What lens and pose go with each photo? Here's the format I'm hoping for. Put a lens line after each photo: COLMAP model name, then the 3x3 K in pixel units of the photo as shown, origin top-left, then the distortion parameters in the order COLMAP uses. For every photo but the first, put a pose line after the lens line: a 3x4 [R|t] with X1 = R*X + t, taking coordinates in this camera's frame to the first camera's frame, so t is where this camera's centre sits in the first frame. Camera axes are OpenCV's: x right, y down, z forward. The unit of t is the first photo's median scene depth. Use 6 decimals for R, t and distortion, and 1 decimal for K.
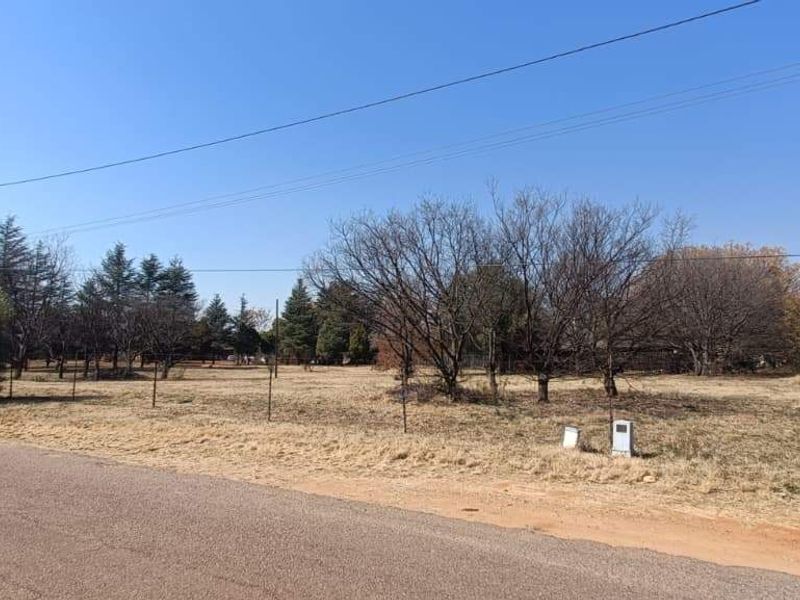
lens RADIAL K [[602.4, 0, 400.8], [0, 602.4, 294.5], [0, 0, 1]] dist [0.012900, 0.012349]
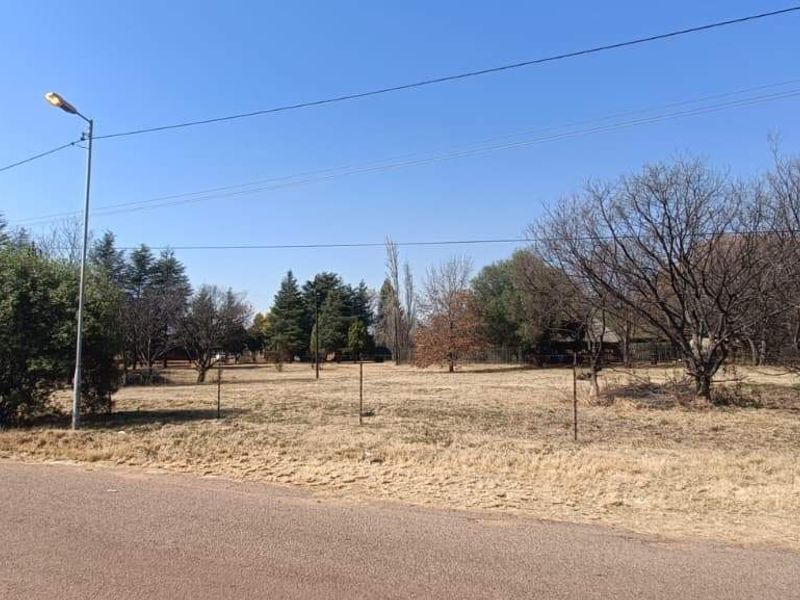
lens RADIAL K [[602.4, 0, 400.6], [0, 602.4, 302.9], [0, 0, 1]] dist [0.012900, 0.012349]
pose [[0.995031, -0.013621, 0.098630, -0.115982], [0.011310, 0.999649, 0.023952, 0.003387], [-0.098922, -0.022717, 0.994836, 0.058959]]
